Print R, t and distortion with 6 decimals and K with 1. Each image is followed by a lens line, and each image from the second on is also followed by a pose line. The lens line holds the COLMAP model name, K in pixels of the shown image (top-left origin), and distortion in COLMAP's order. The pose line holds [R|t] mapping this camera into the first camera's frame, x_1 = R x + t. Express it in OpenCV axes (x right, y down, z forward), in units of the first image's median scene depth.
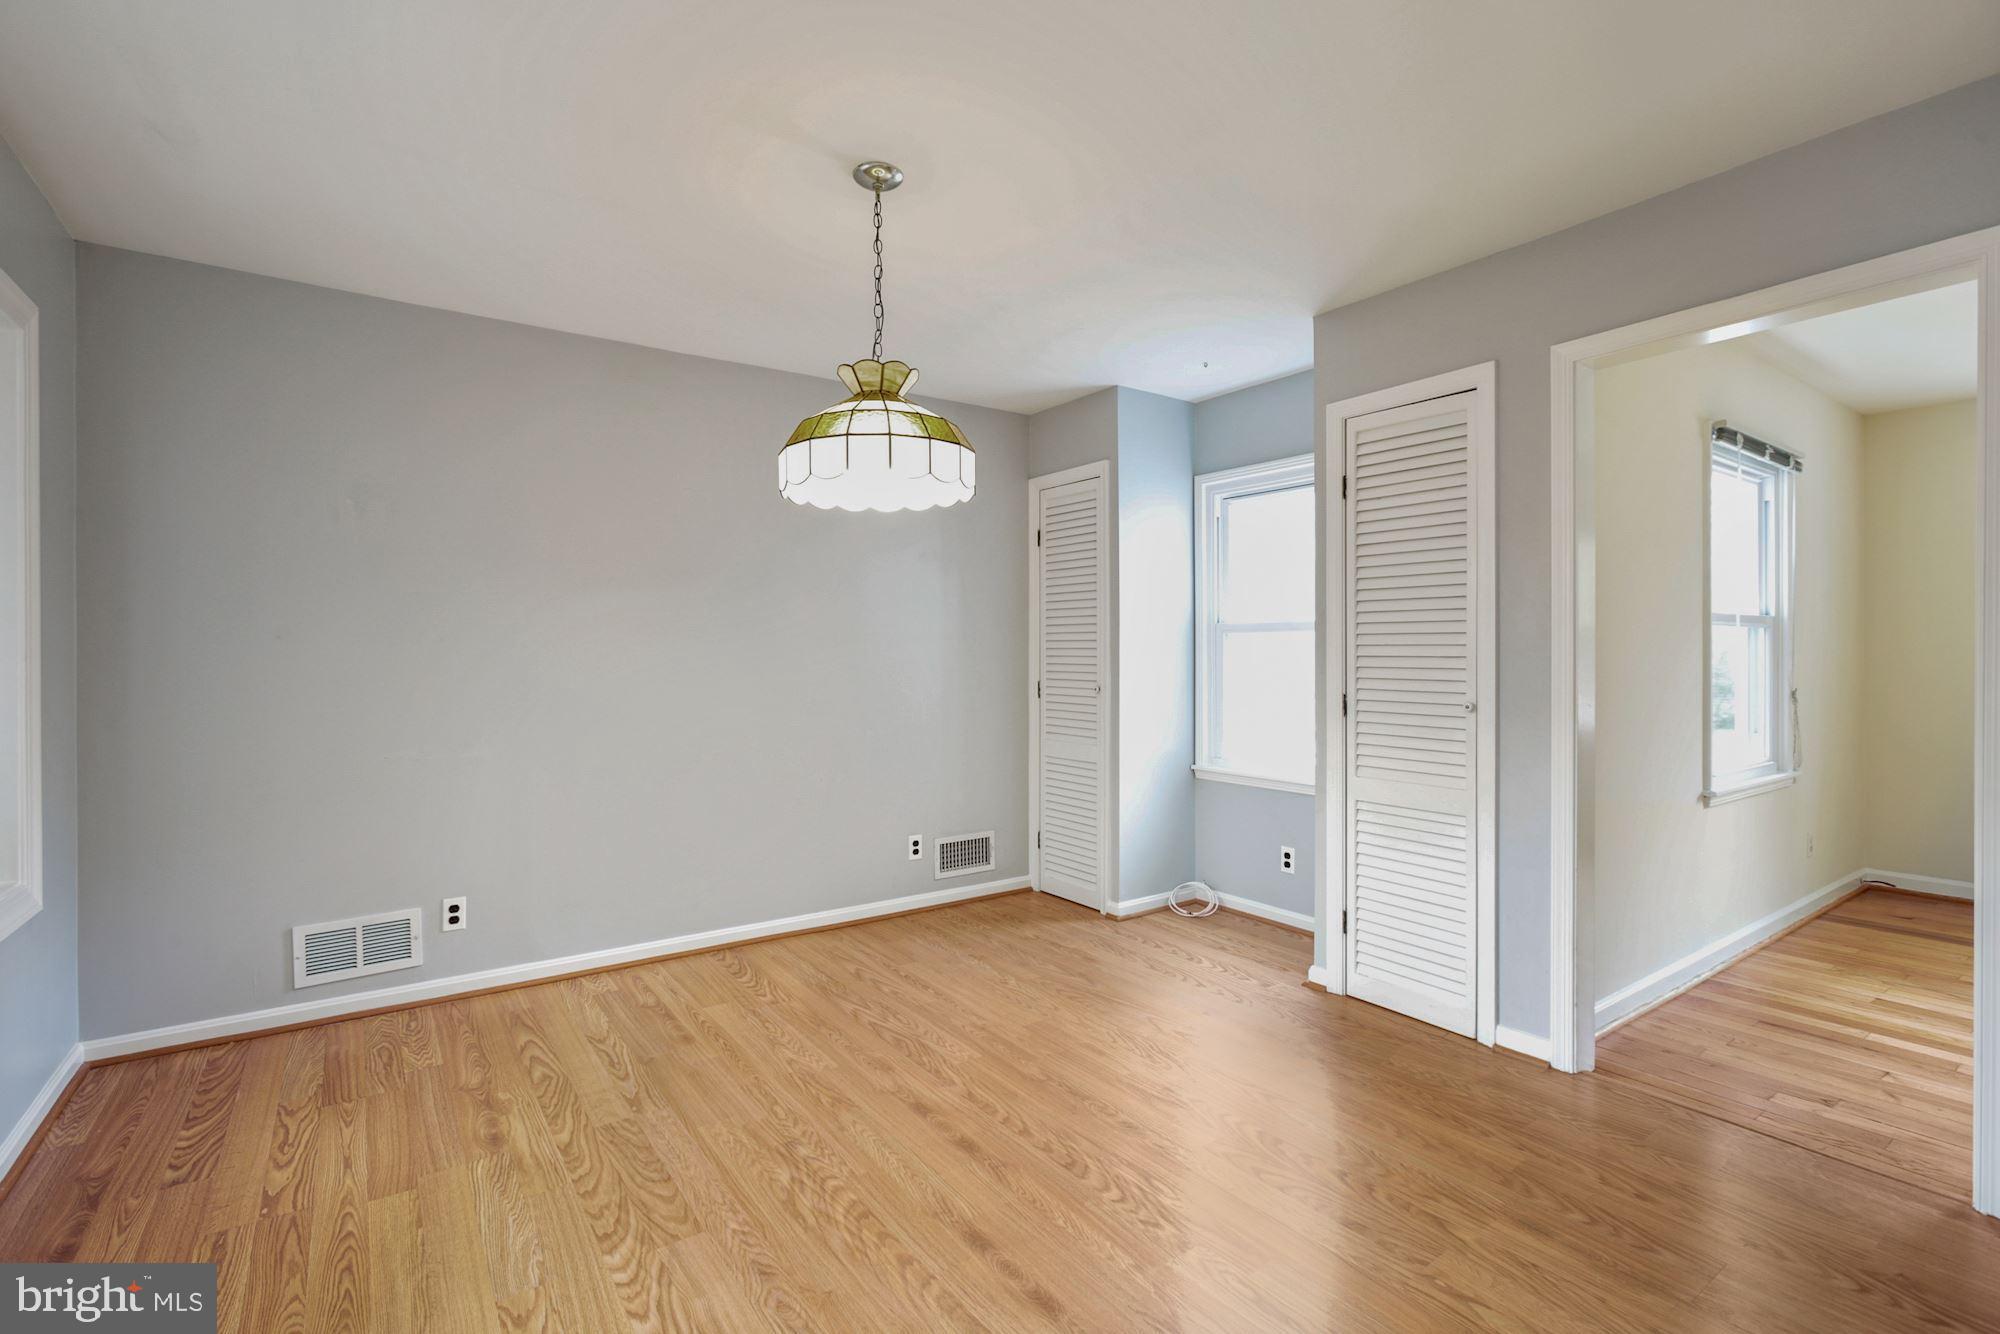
lens RADIAL K [[887.1, 0, 993.9], [0, 887.1, 659.3], [0, 0, 1]] dist [0.005137, 0.000533]
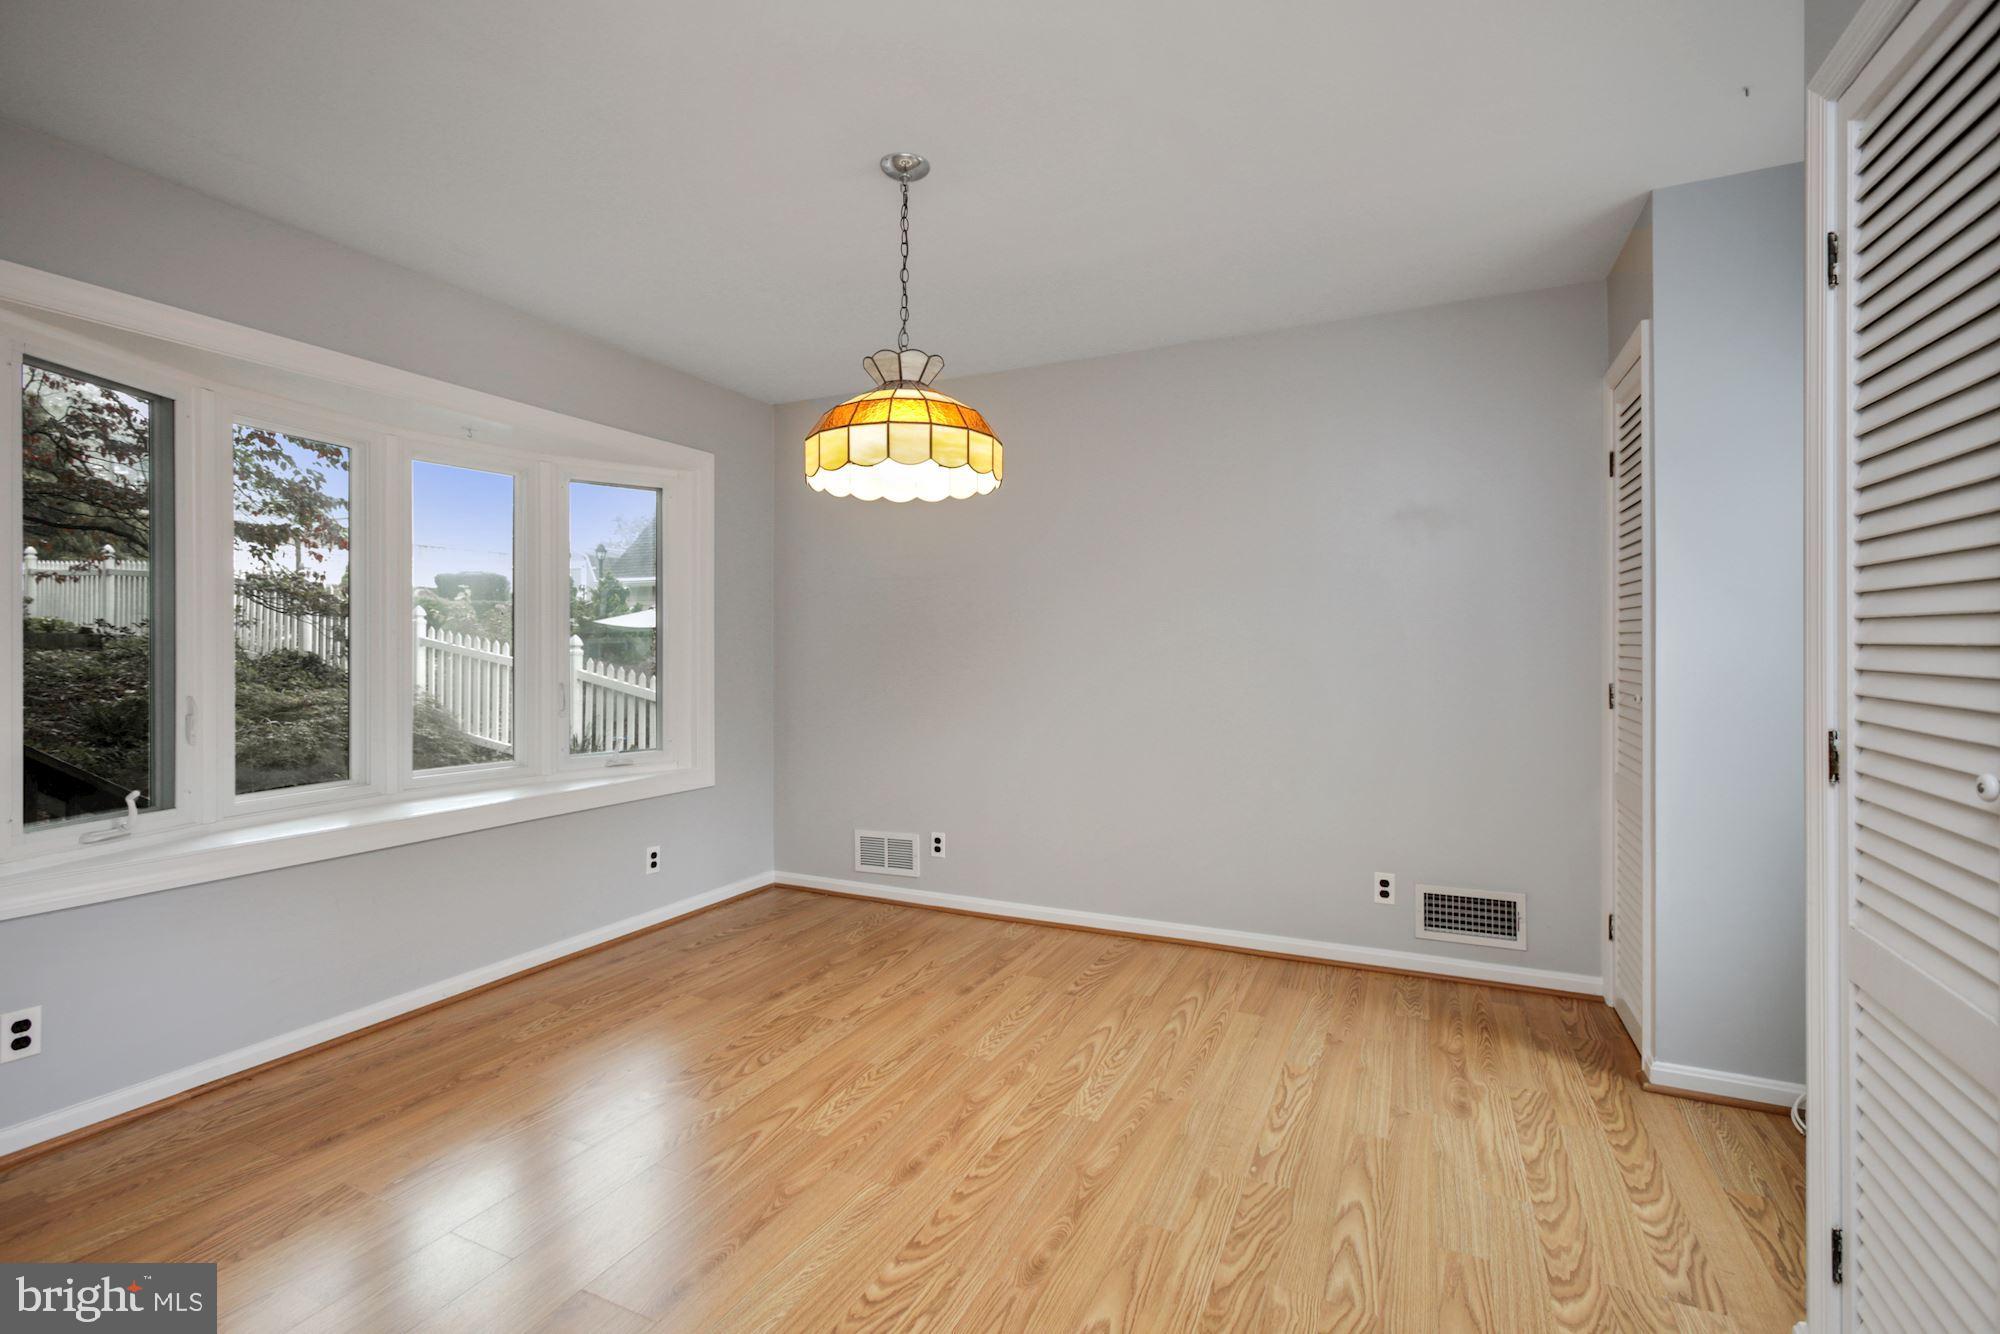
lens RADIAL K [[888.9, 0, 1000.0], [0, 888.9, 667.0], [0, 0, 1]] dist [-0.002634, 0.001079]
pose [[0.487431, 0.011708, -0.873083, 0.589777], [0.005871, 0.999844, 0.016685, 0.004862], [0.873142, -0.013258, 0.487286, 0.462150]]
